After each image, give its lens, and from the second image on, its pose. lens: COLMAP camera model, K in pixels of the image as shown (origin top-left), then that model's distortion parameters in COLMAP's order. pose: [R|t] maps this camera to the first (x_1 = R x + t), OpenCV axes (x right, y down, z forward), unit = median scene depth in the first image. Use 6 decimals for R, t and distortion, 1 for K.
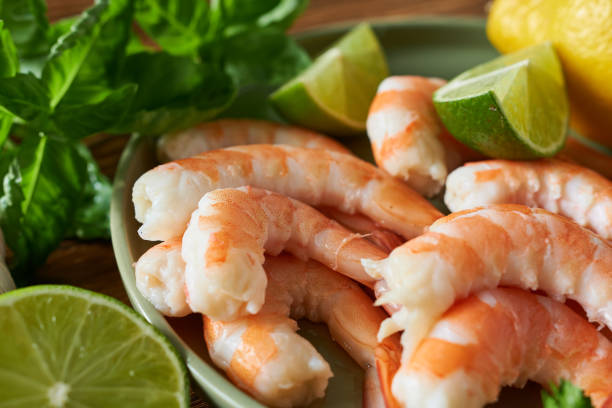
lens RADIAL K [[915.8, 0, 306.0], [0, 915.8, 204.0], [0, 0, 1]] dist [0.039611, 0.122313]
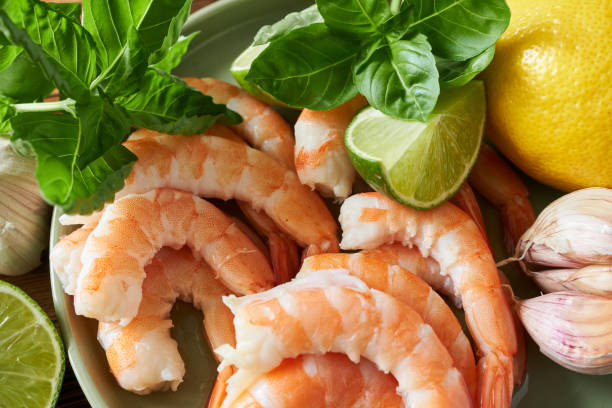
lens RADIAL K [[598.6, 0, 318.7], [0, 598.6, 203.0], [0, 0, 1]] dist [-0.074949, 0.018915]
pose [[0.973639, 0.212035, -0.084069, 0.223622], [-0.163060, 0.904760, 0.393473, -0.374336], [0.159493, -0.369393, 0.915484, 0.383097]]
